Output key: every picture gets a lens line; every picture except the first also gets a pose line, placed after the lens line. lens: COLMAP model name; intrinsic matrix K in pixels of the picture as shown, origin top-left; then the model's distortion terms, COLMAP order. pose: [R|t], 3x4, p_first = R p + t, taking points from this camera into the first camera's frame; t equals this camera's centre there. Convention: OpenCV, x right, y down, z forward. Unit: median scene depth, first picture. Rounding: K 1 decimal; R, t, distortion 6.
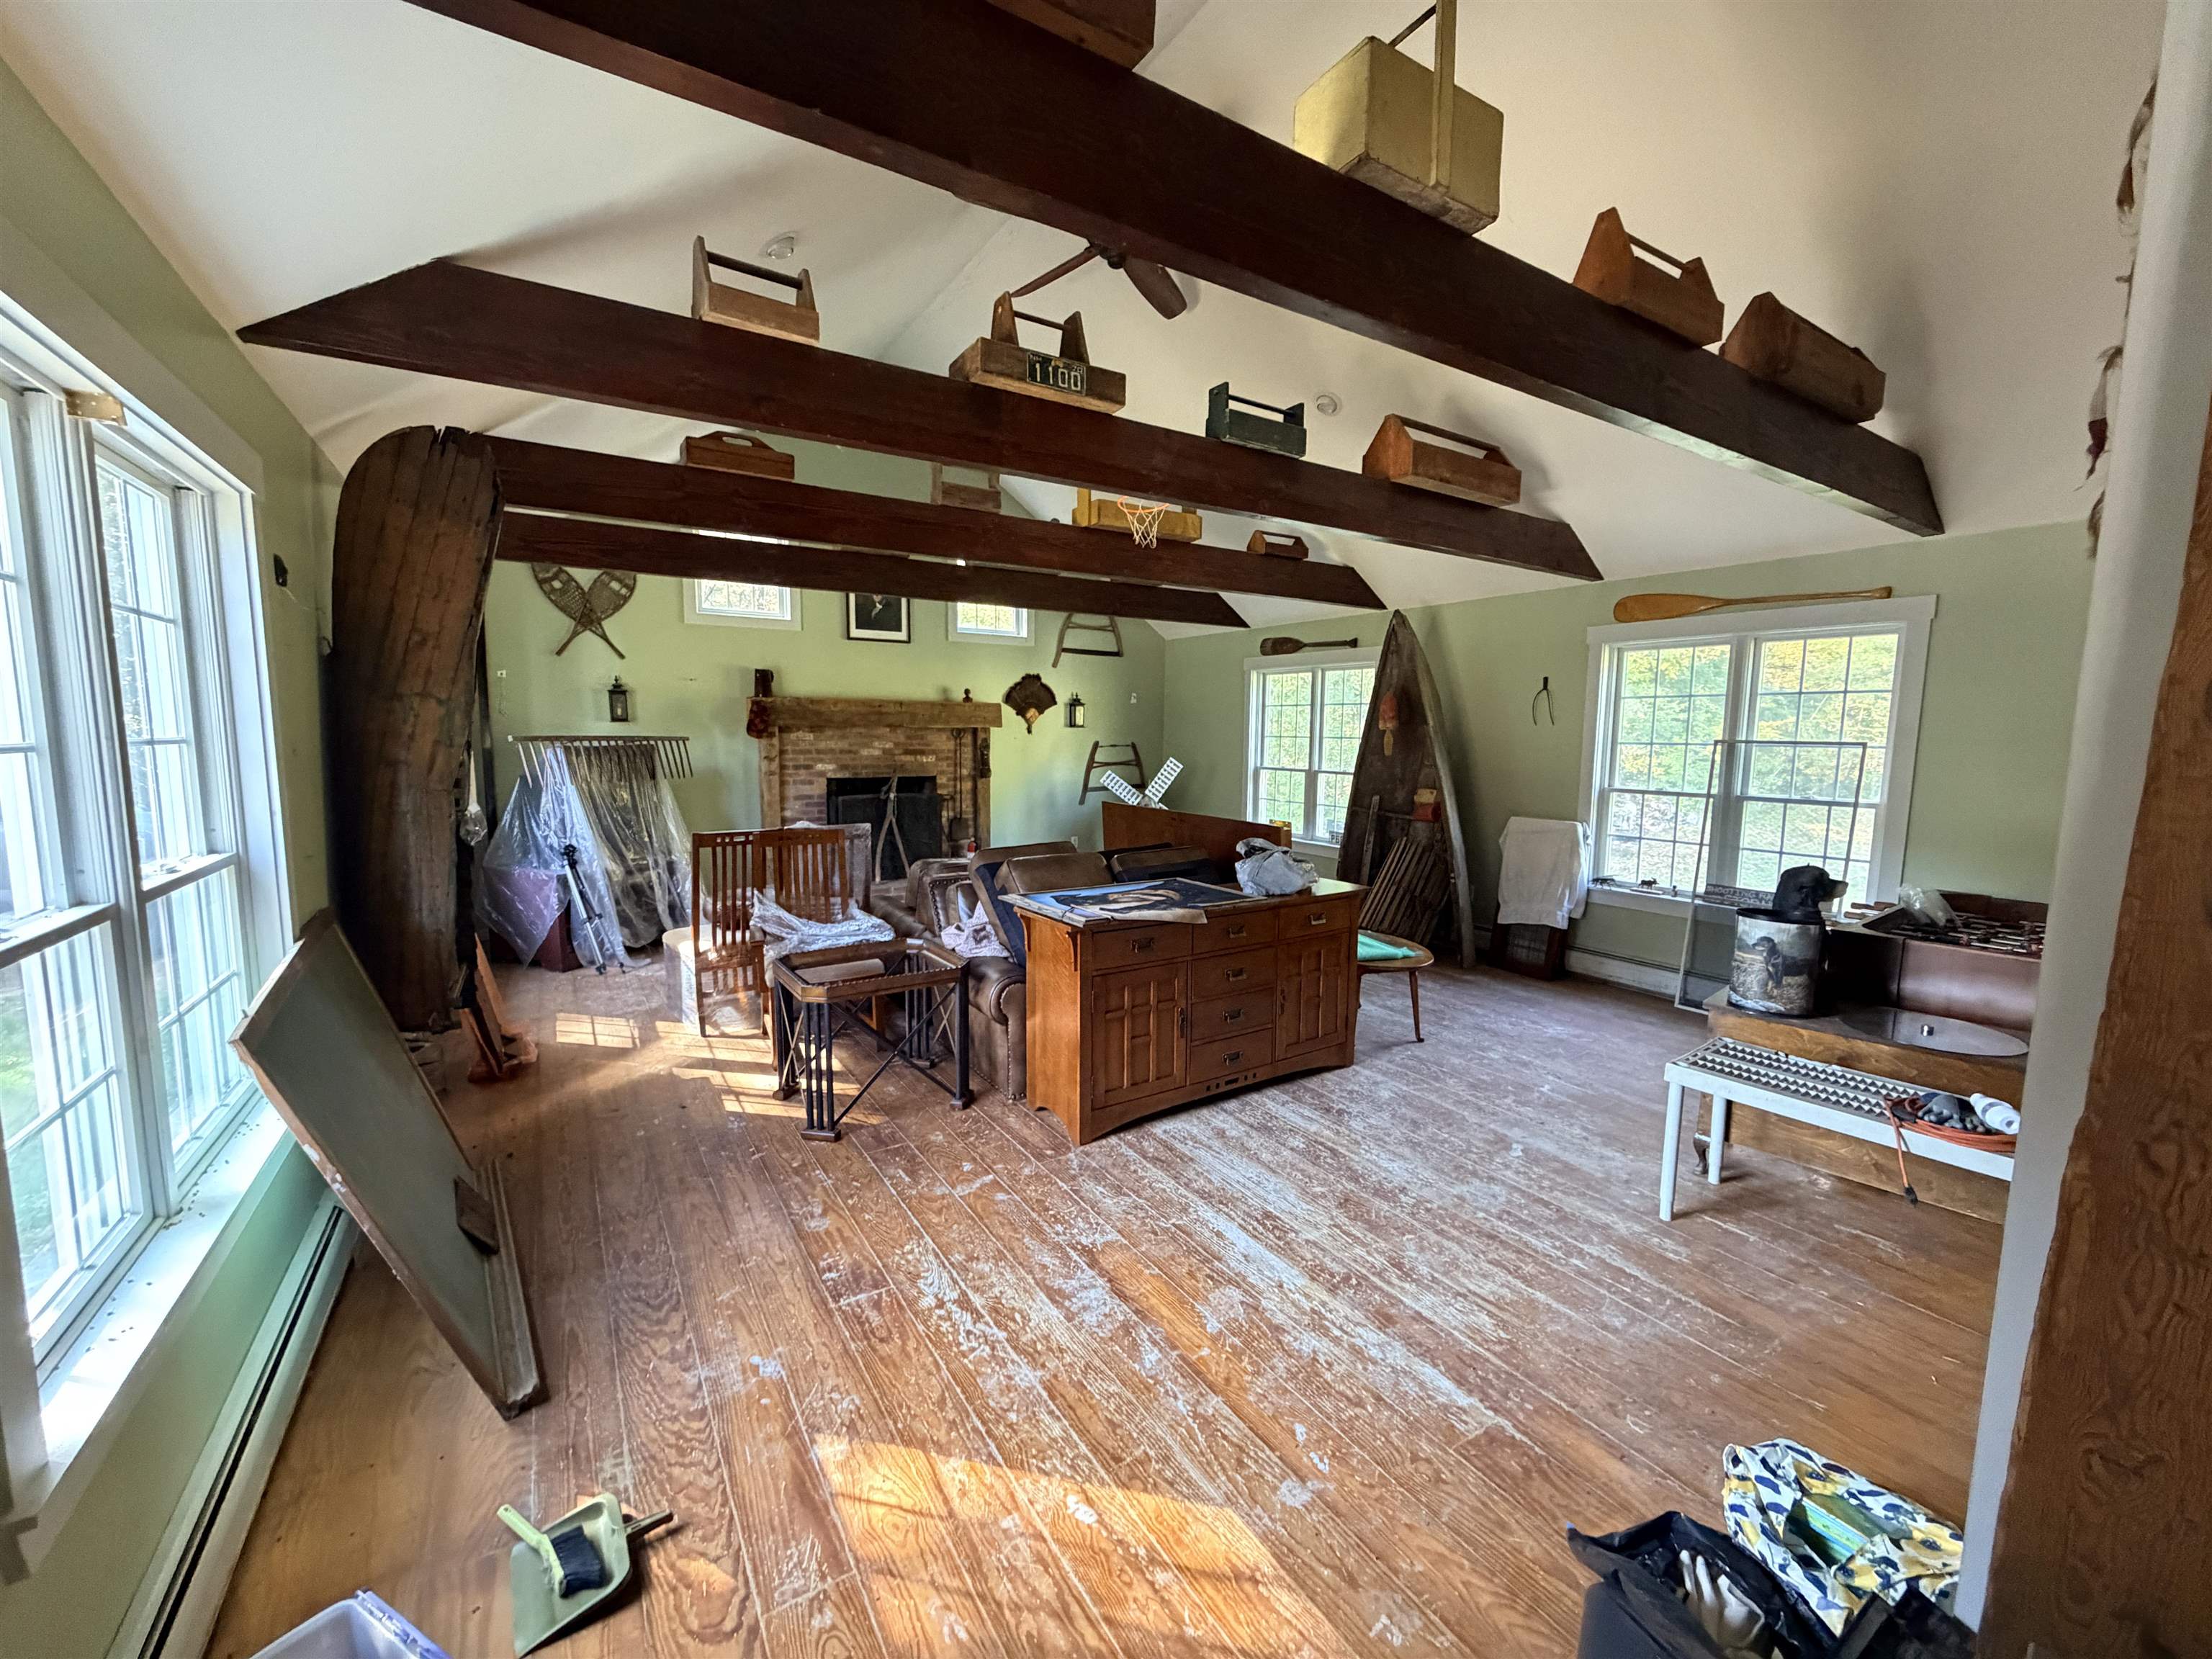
lens RADIAL K [[880.2, 0, 1103.3], [0, 880.2, 835.0], [0, 0, 1]] dist [0.000262, -0.000308]
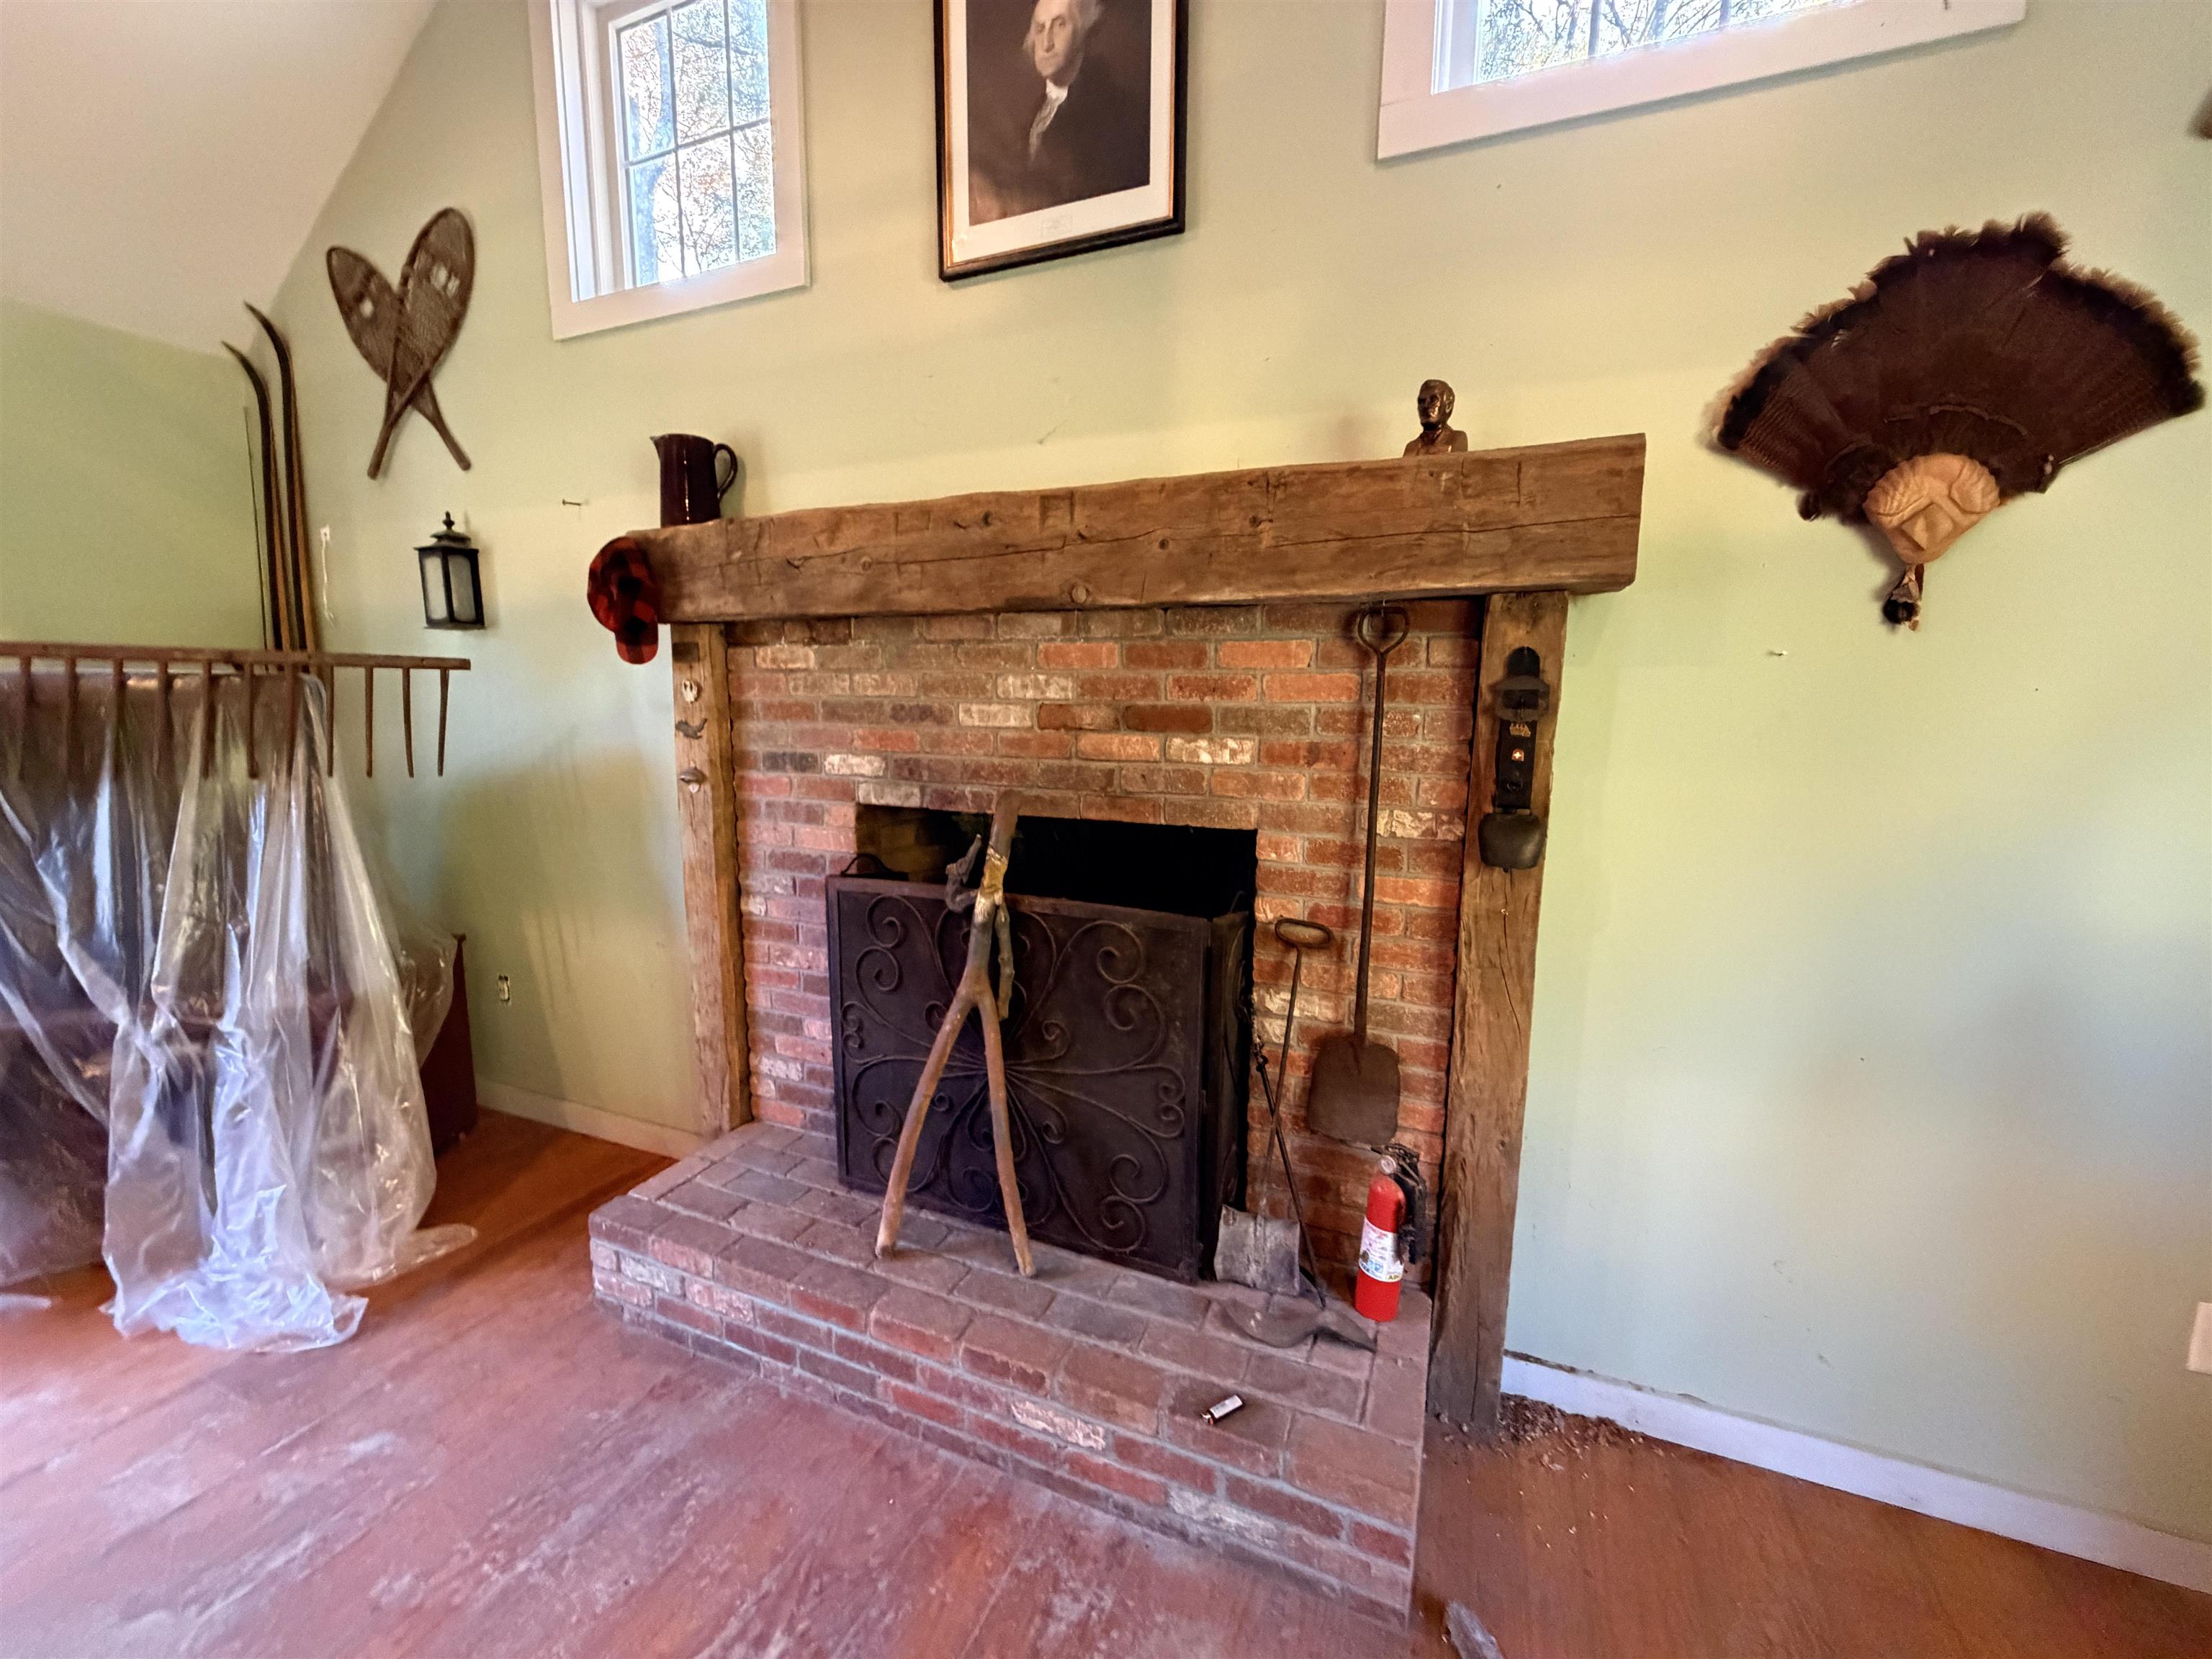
lens RADIAL K [[880.2, 0, 1107.5], [0, 880.2, 830.6], [0, 0, 1]] dist [0.000262, -0.000308]
pose [[0.567538, 0.110190, -0.815940, -0.033944], [-0.104546, 0.992627, 0.061333, -0.081129], [0.816683, 0.050494, 0.574874, 0.890747]]
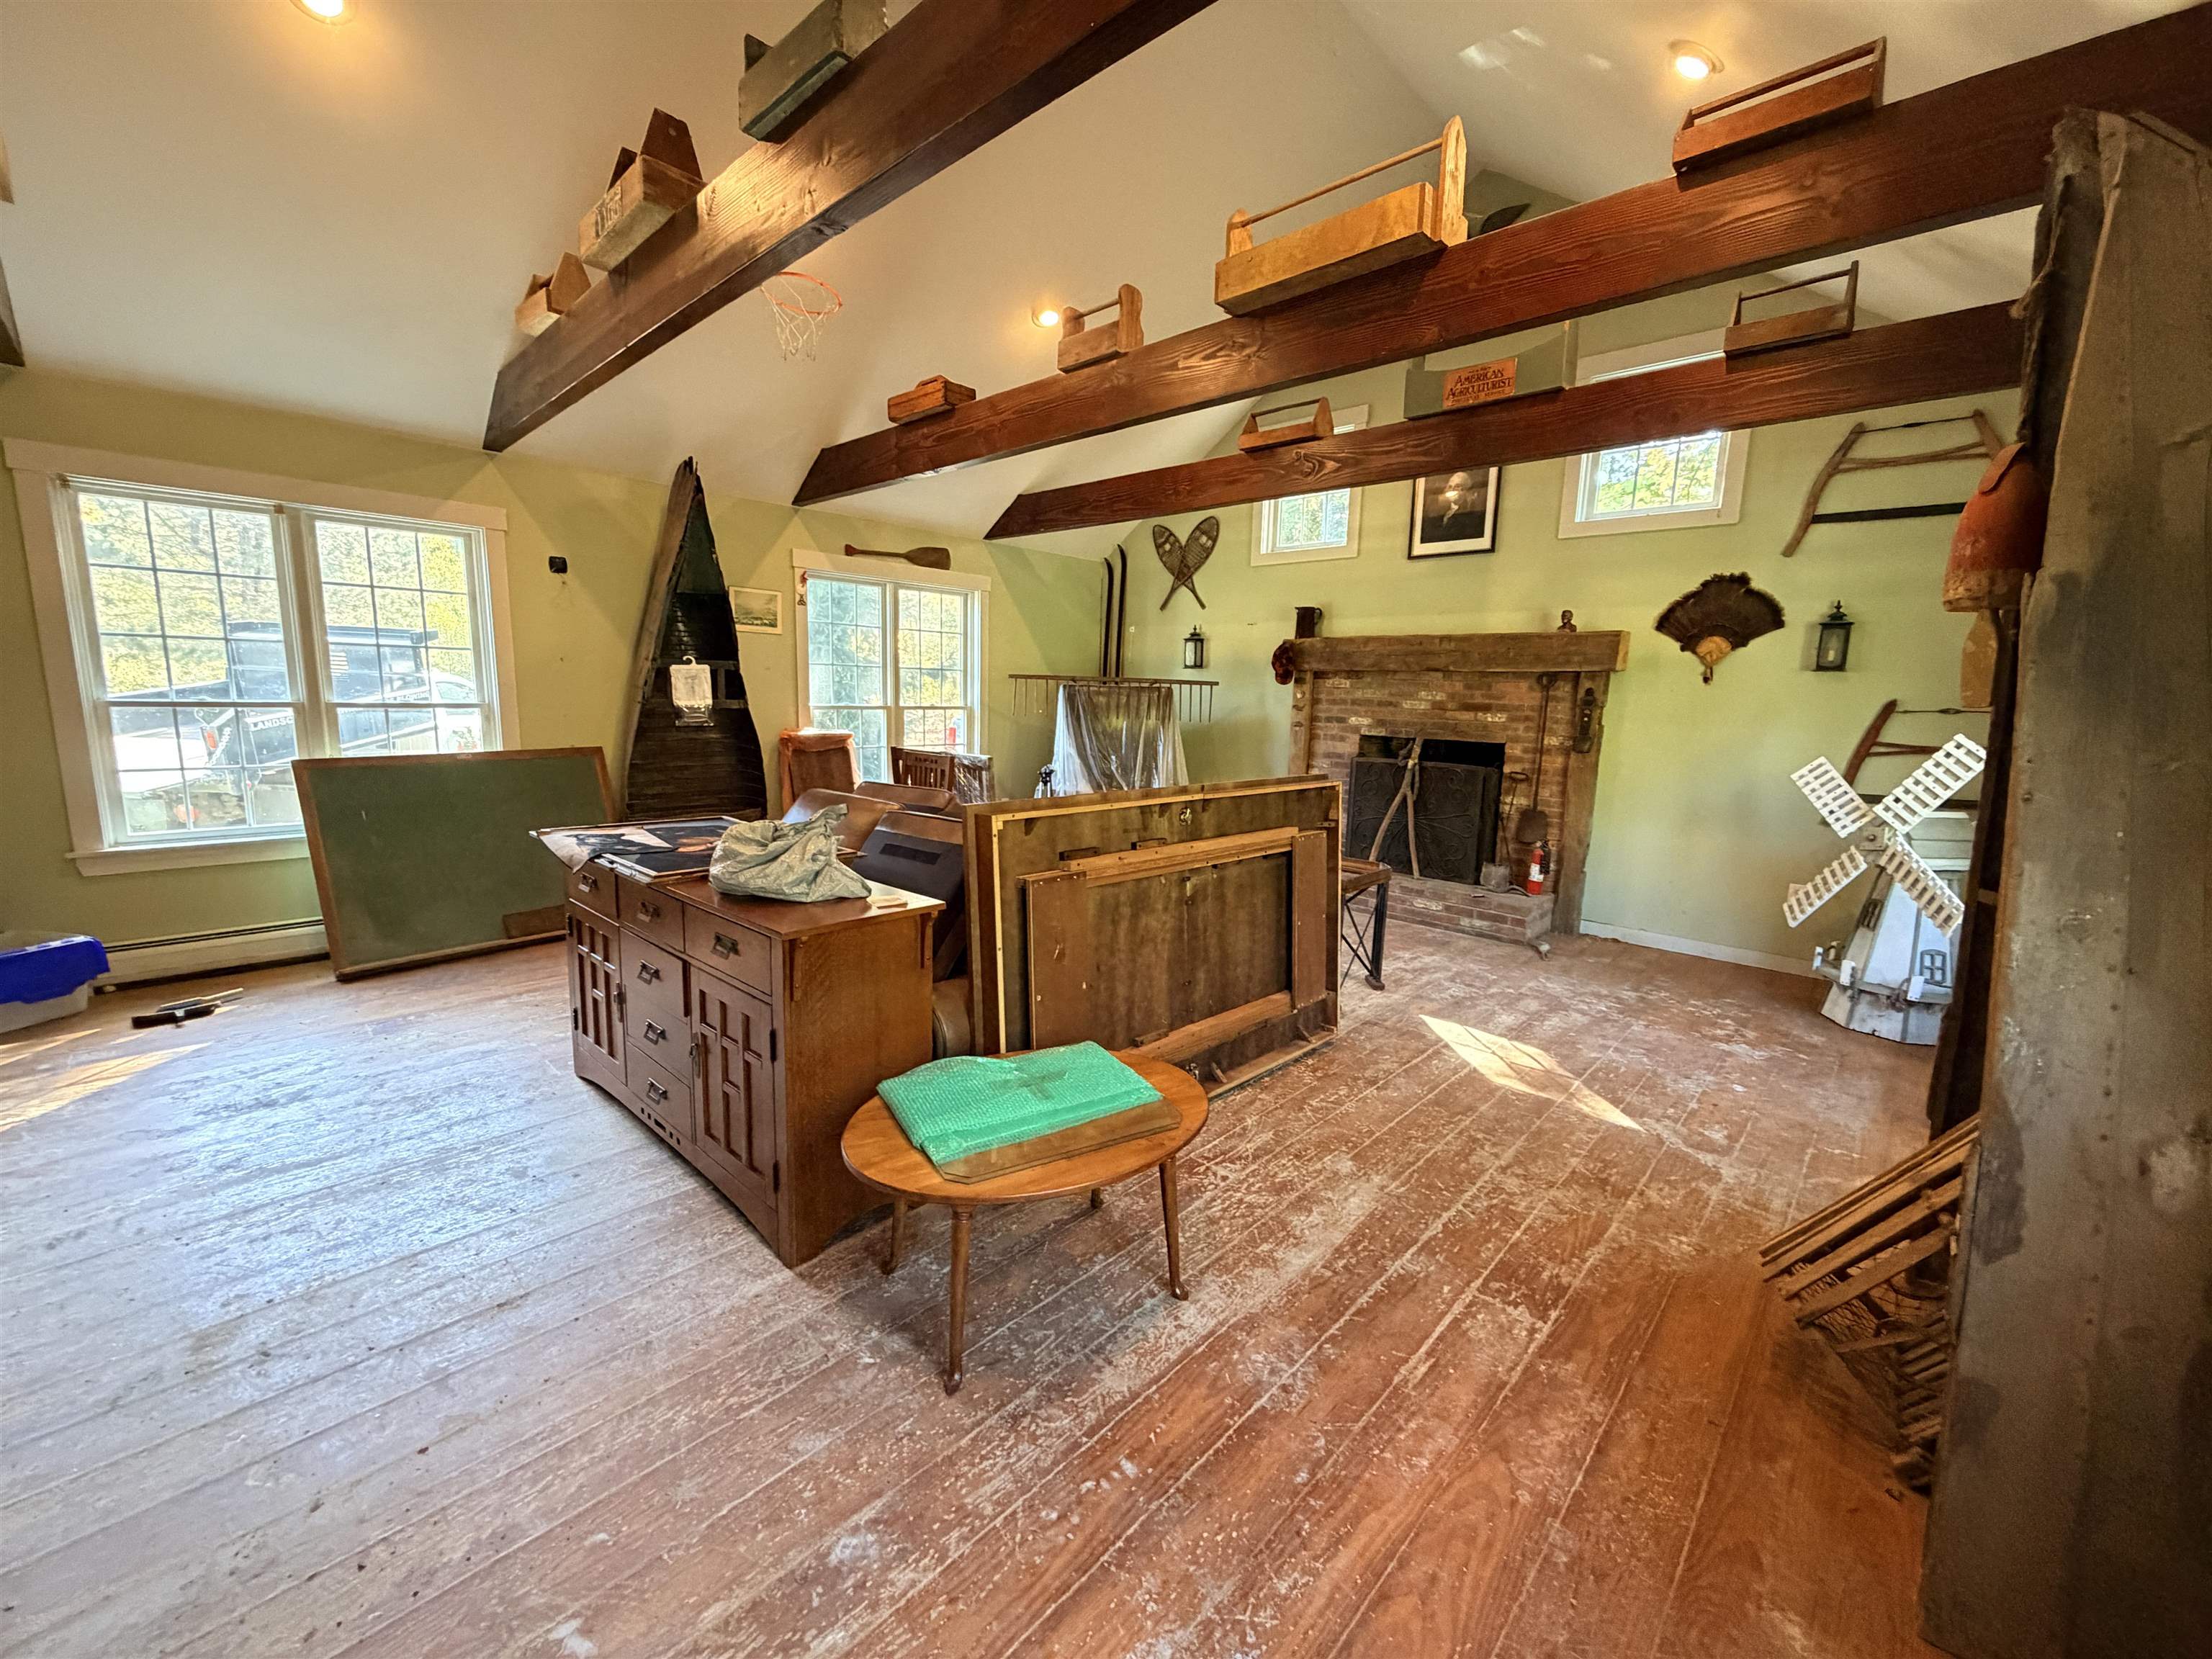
lens RADIAL K [[880.2, 0, 1105.2], [0, 880.2, 835.4], [0, 0, 1]] dist [0.000262, -0.000308]
pose [[0.242488, 0.152564, -0.958083, 0.424908], [-0.141049, 0.982609, 0.120770, -0.037592], [0.959846, 0.105852, 0.259790, 0.559762]]
